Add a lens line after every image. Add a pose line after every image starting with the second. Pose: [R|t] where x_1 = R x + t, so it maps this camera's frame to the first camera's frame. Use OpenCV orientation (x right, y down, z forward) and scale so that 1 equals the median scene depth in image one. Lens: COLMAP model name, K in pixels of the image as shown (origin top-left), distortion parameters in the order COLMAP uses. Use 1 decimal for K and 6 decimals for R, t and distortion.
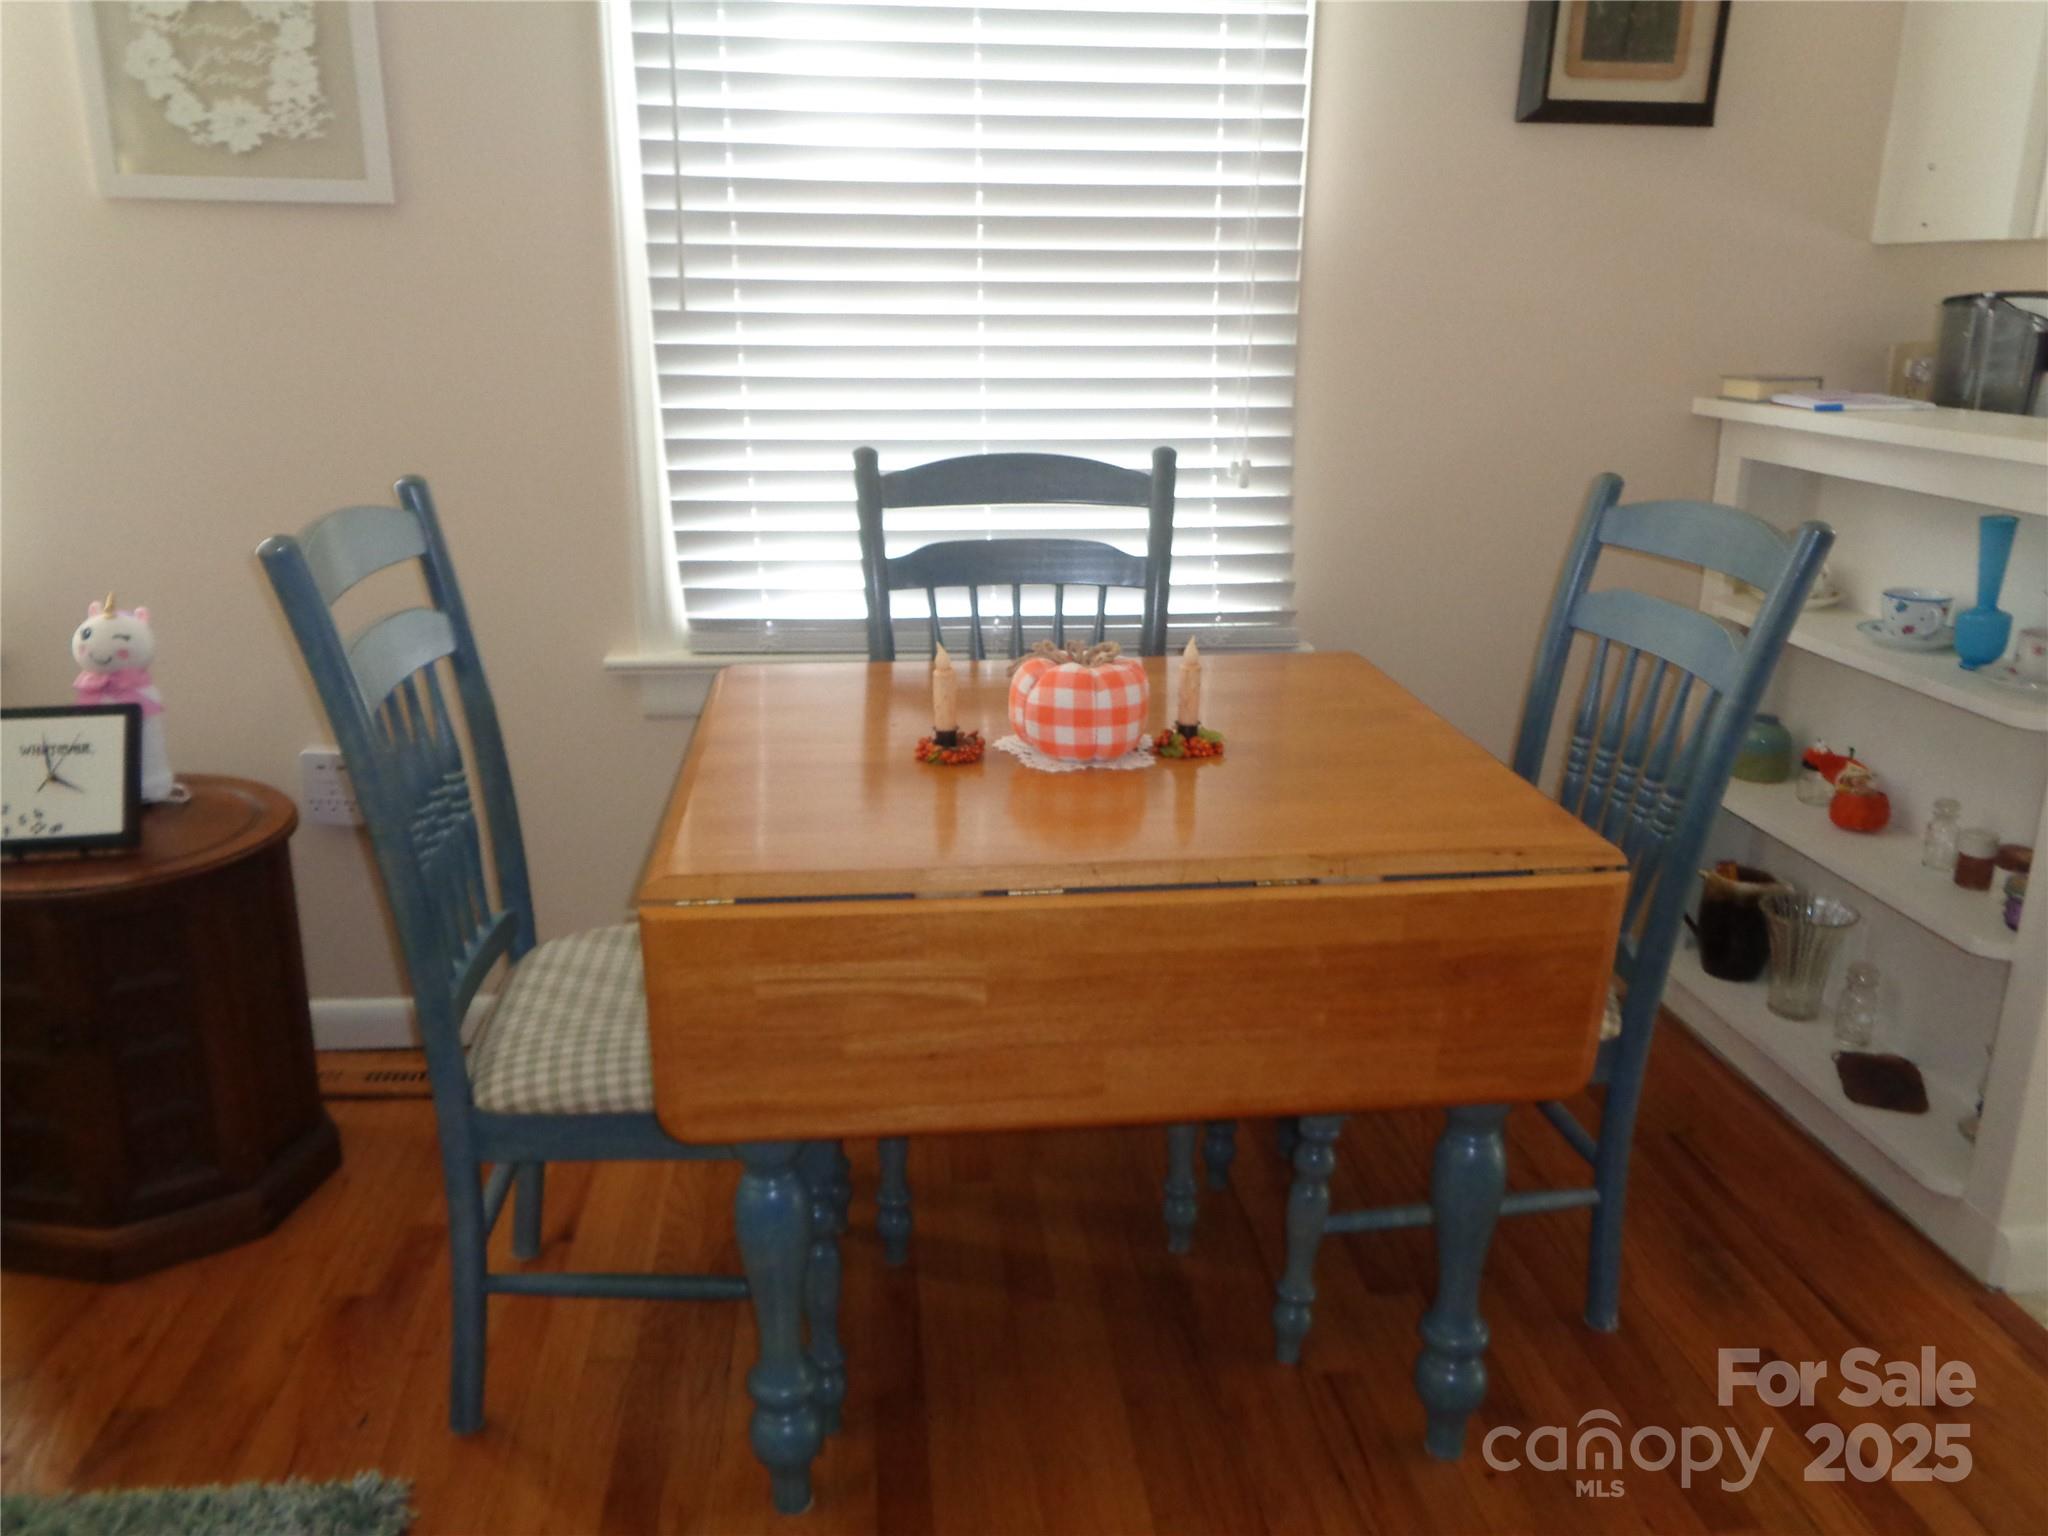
lens RADIAL K [[1548.6, 0, 1025.2], [0, 1548.6, 766.9], [0, 0, 1]] dist [0.031330, -0.009574]
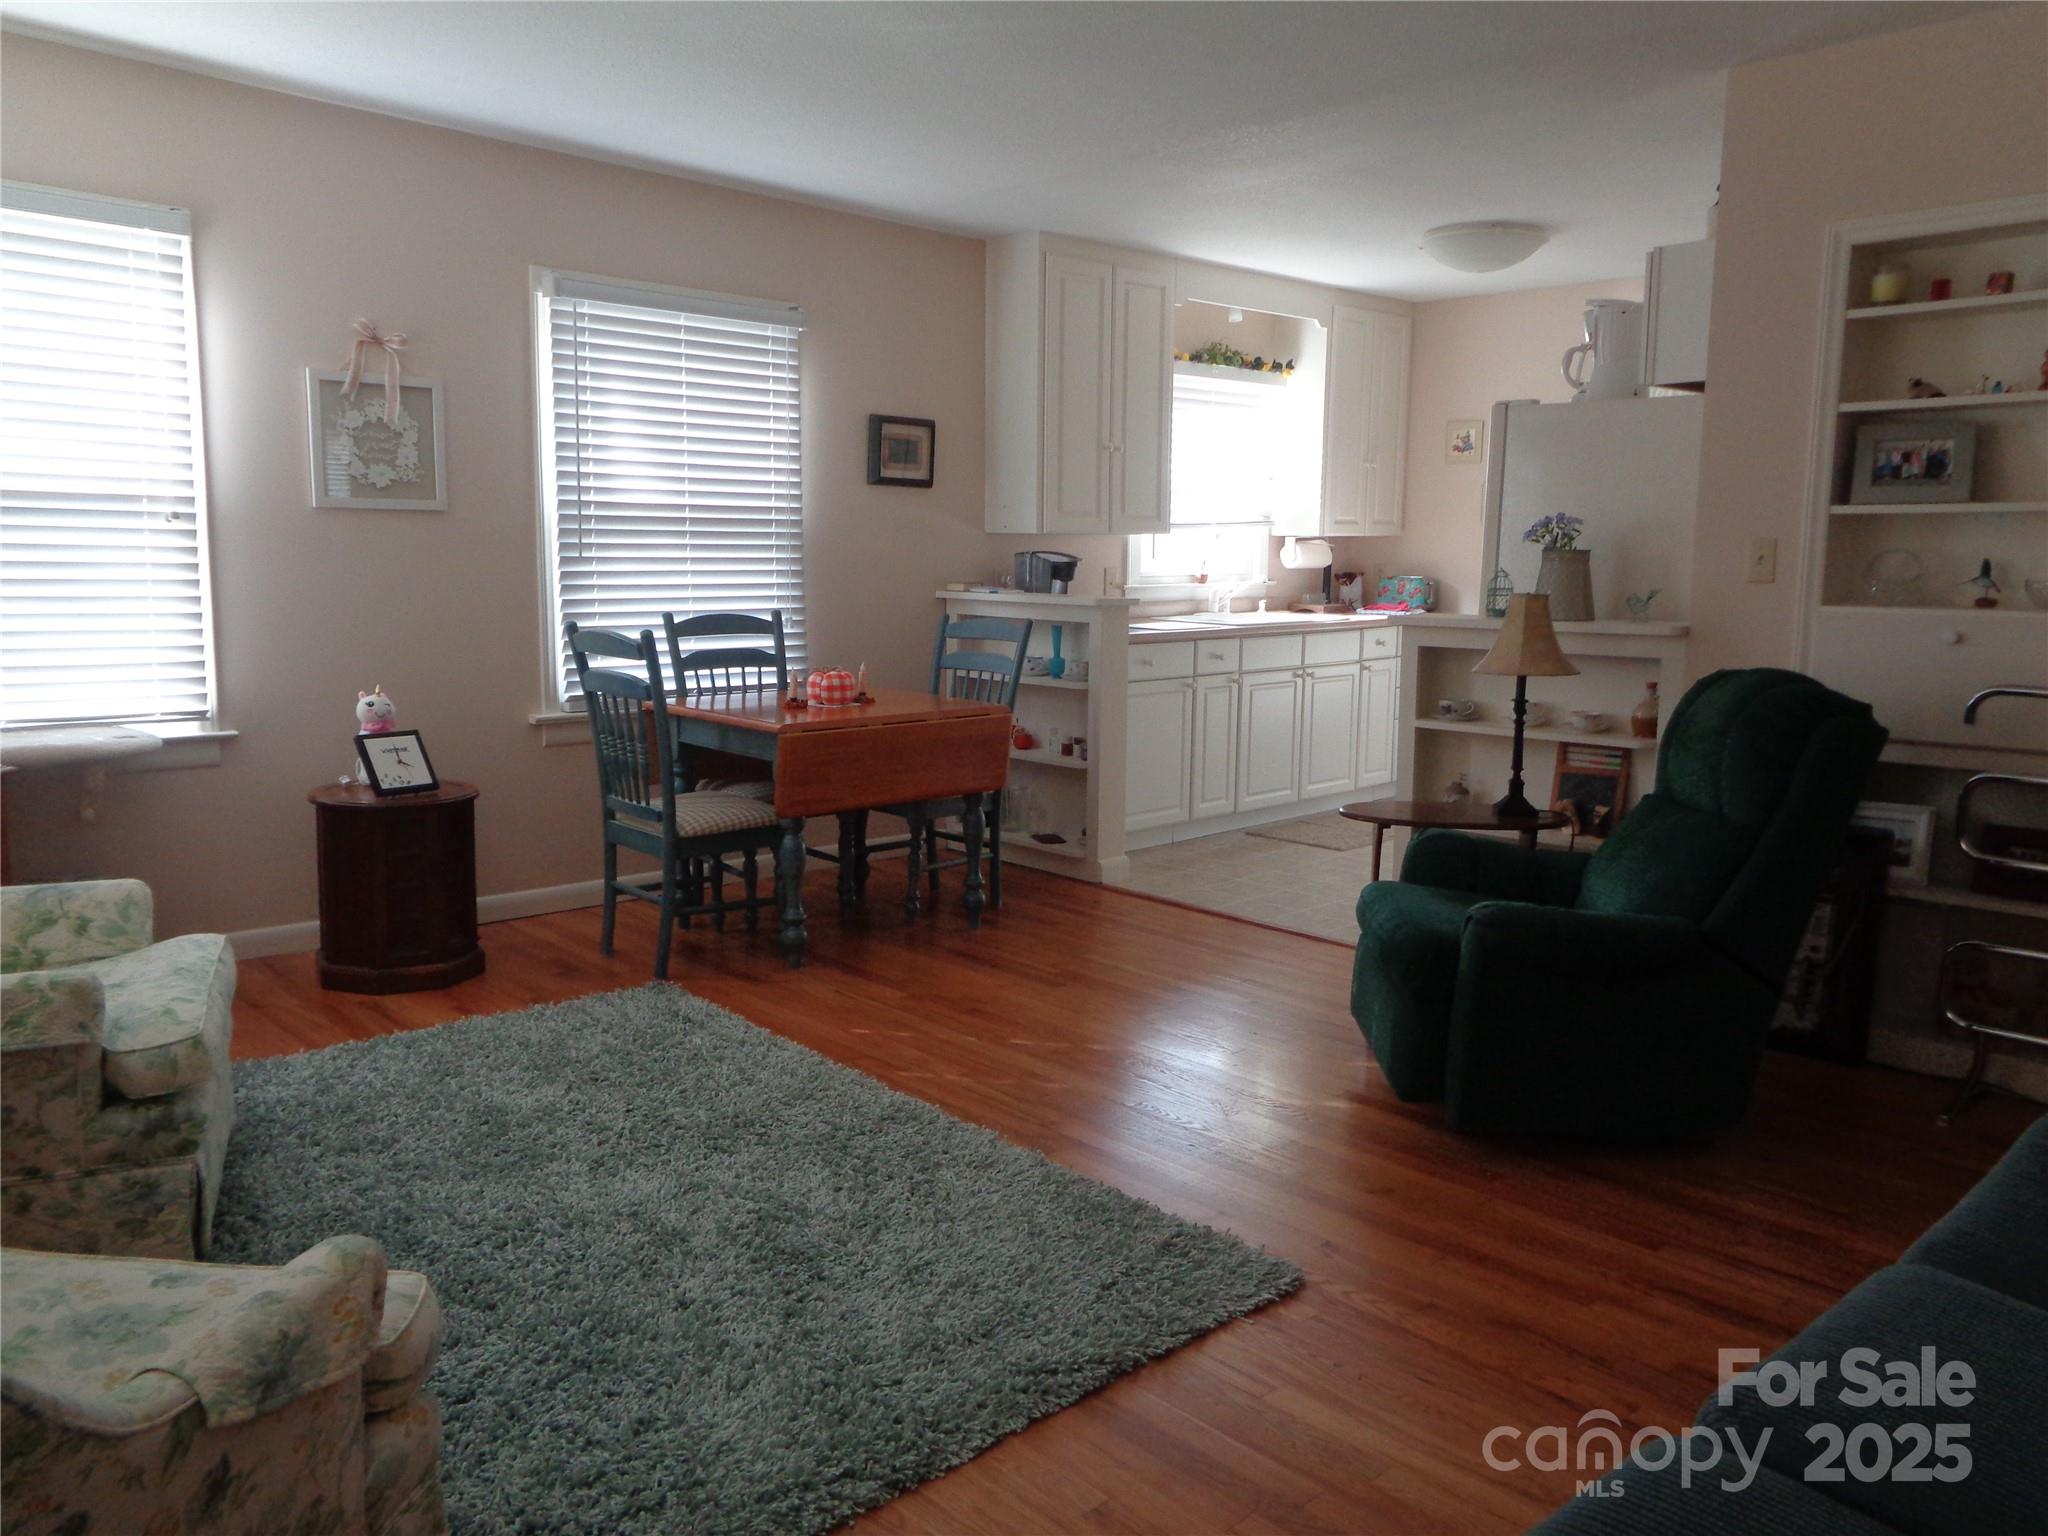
lens RADIAL K [[1548.6, 0, 1024.7], [0, 1548.6, 765.1], [0, 0, 1]] dist [0.031330, -0.009574]
pose [[0.797889, -0.083005, 0.597063, -1.072212], [0.167289, 0.982059, -0.087029, 0.308291], [-0.579127, 0.169322, 0.797460, -1.123440]]
